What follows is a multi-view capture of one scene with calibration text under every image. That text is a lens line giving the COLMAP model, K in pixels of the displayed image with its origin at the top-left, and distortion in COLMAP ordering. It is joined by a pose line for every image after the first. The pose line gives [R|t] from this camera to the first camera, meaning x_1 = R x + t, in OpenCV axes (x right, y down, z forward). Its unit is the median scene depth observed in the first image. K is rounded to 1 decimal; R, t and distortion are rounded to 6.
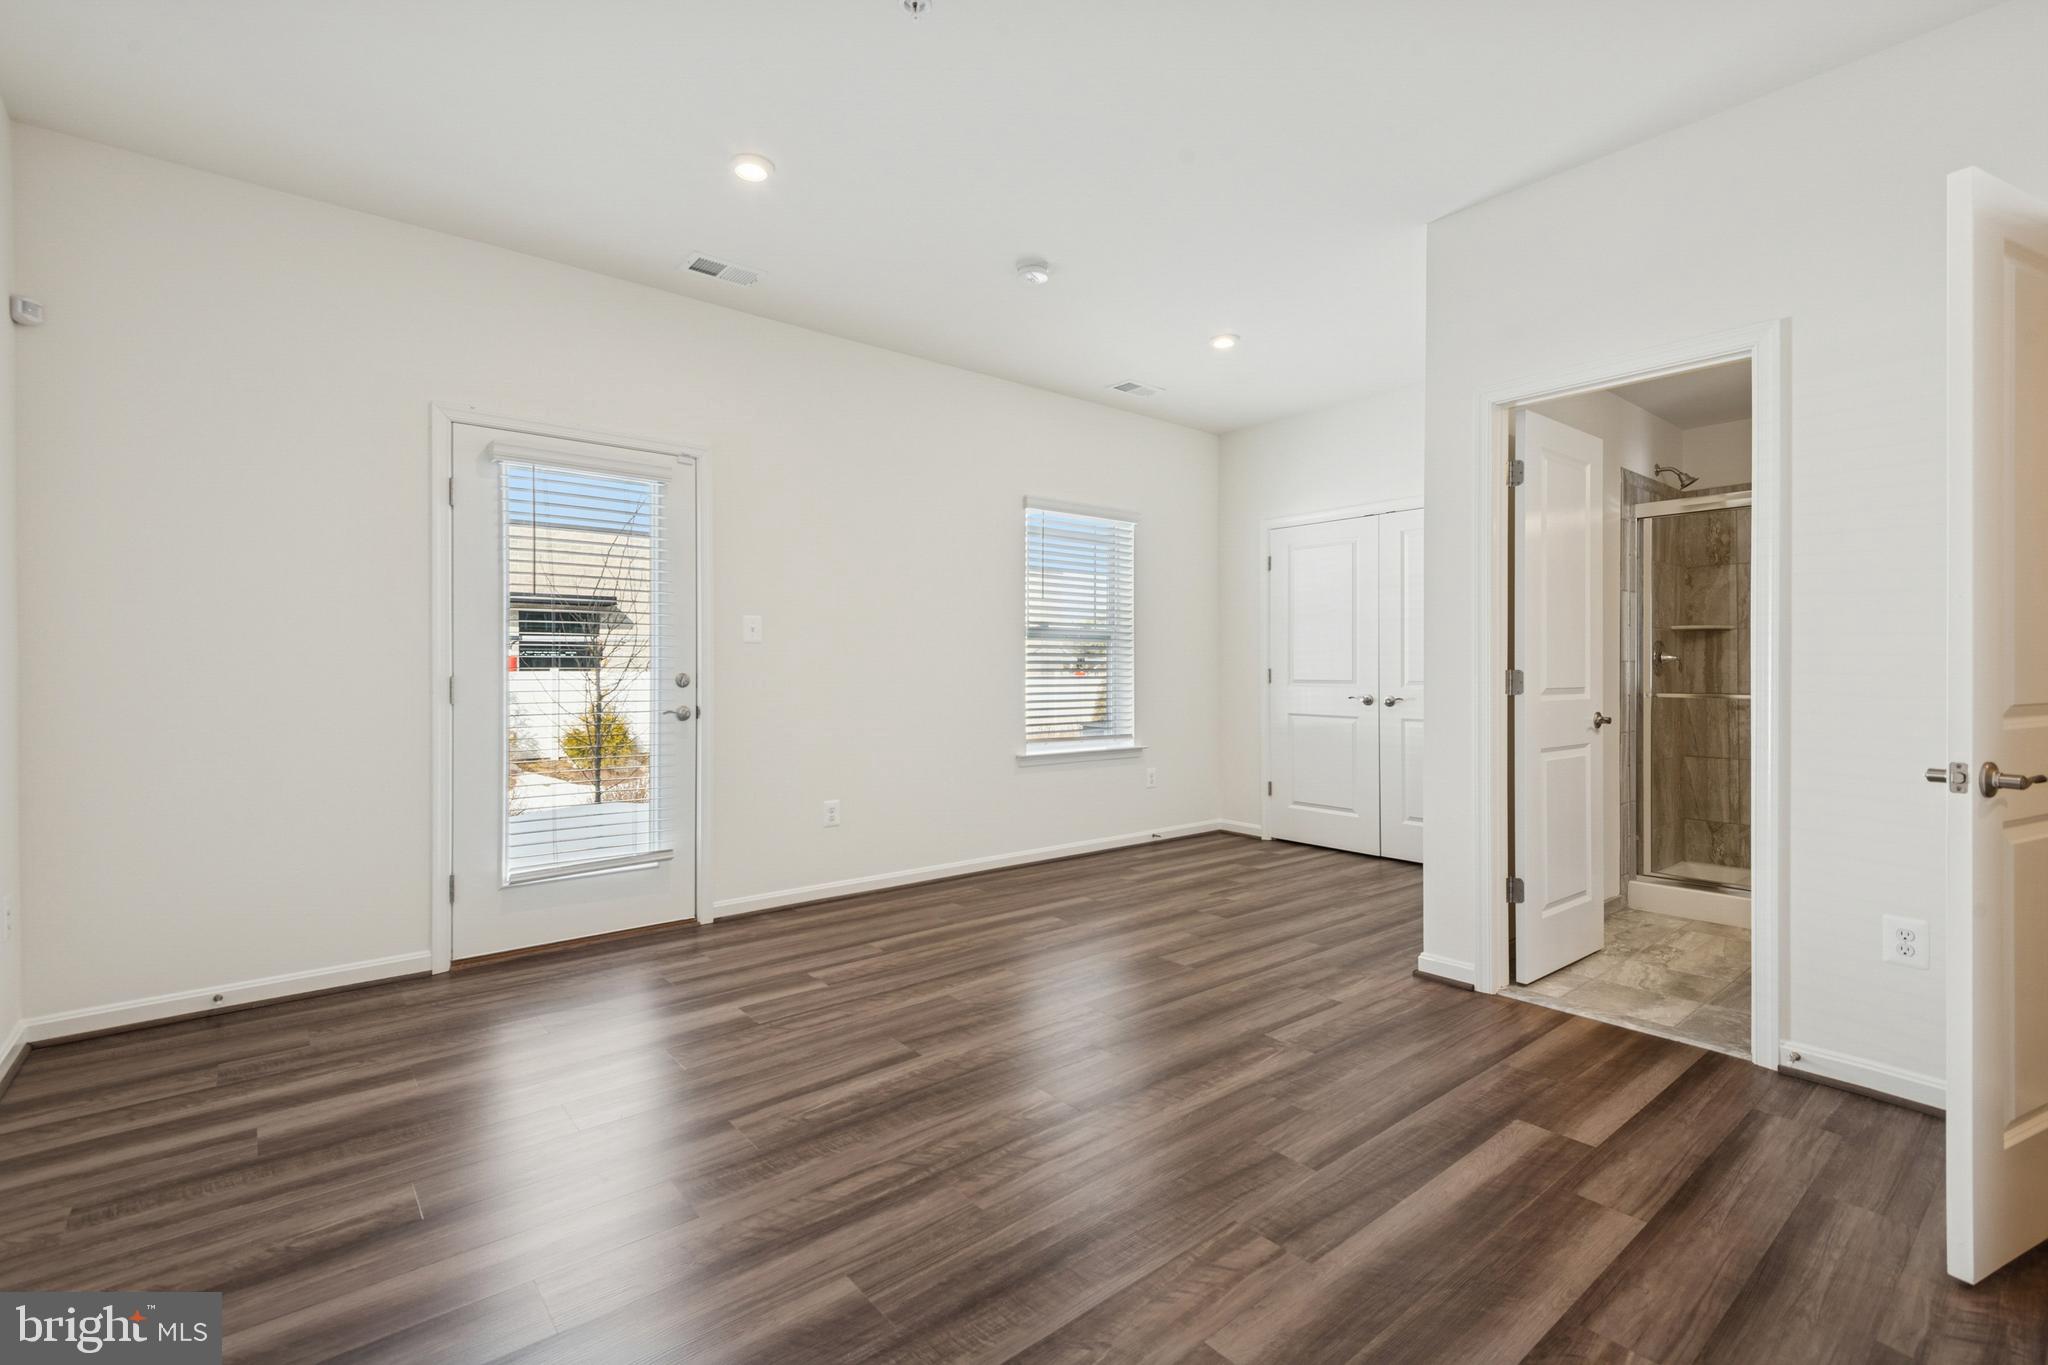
lens RADIAL K [[908.5, 0, 993.3], [0, 908.5, 665.7], [0, 0, 1]] dist [0.000521, -0.005095]
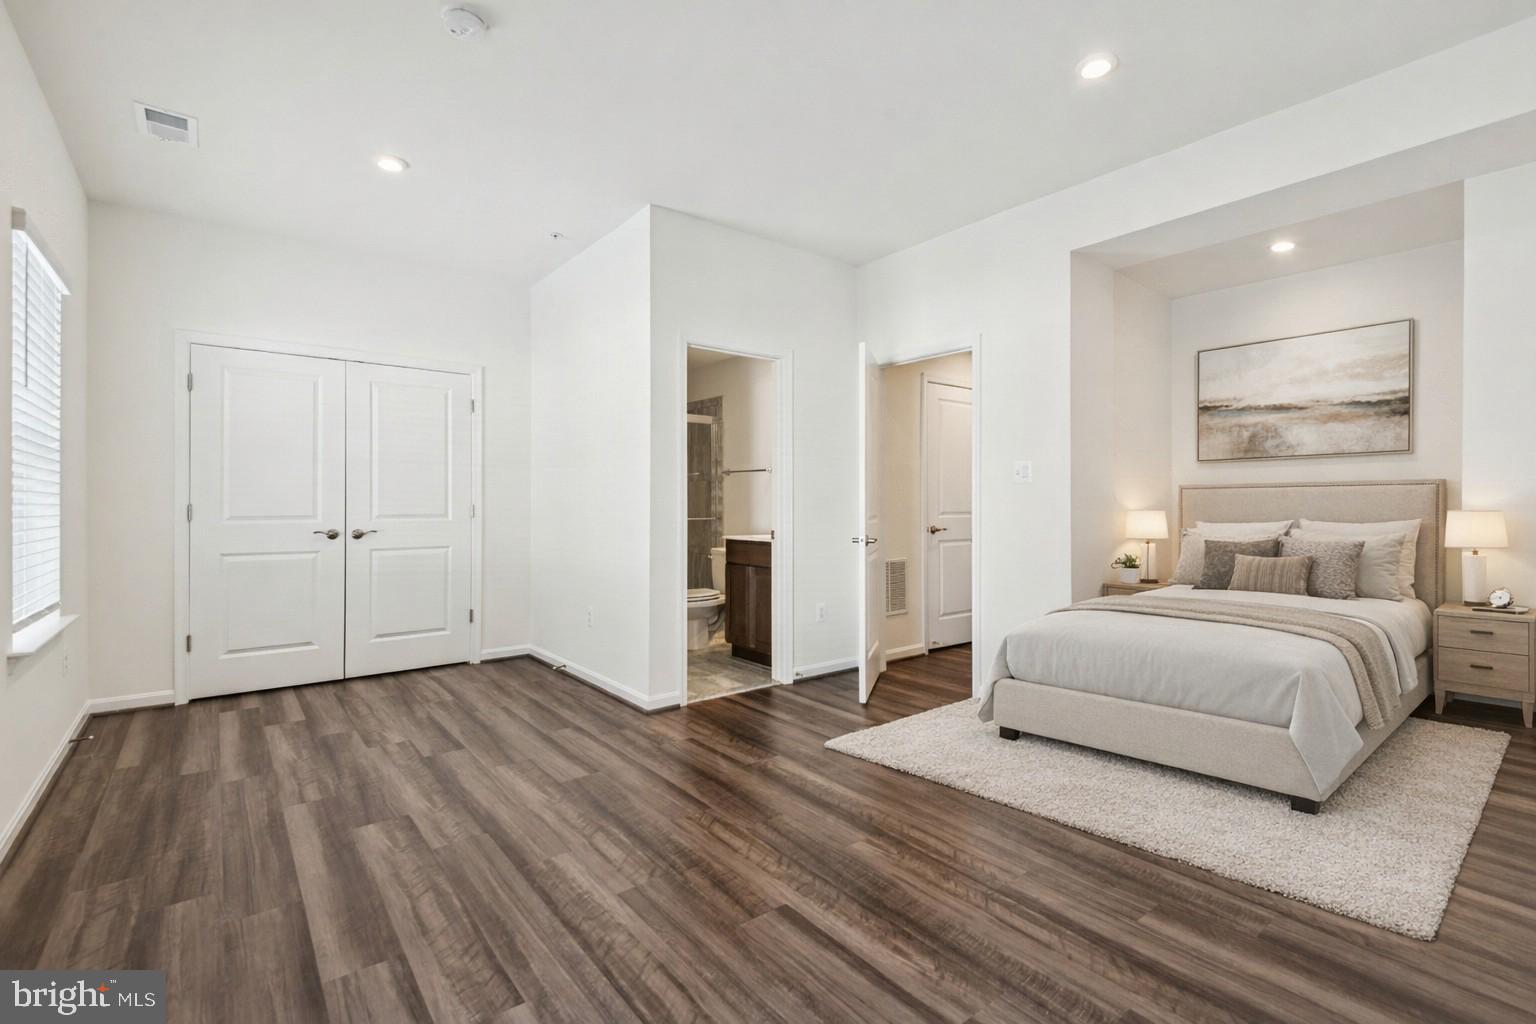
lens RADIAL K [[715.6, 0, 755.9], [0, 715.6, 500.4], [0, 0, 1]] dist [0.019107, -0.012498]
pose [[0.002353, 0.000519, 0.999997, -0.633921], [0.001341, 0.999999, -0.000522, -0.000030], [-0.999996, 0.001342, 0.002352, 0.772836]]
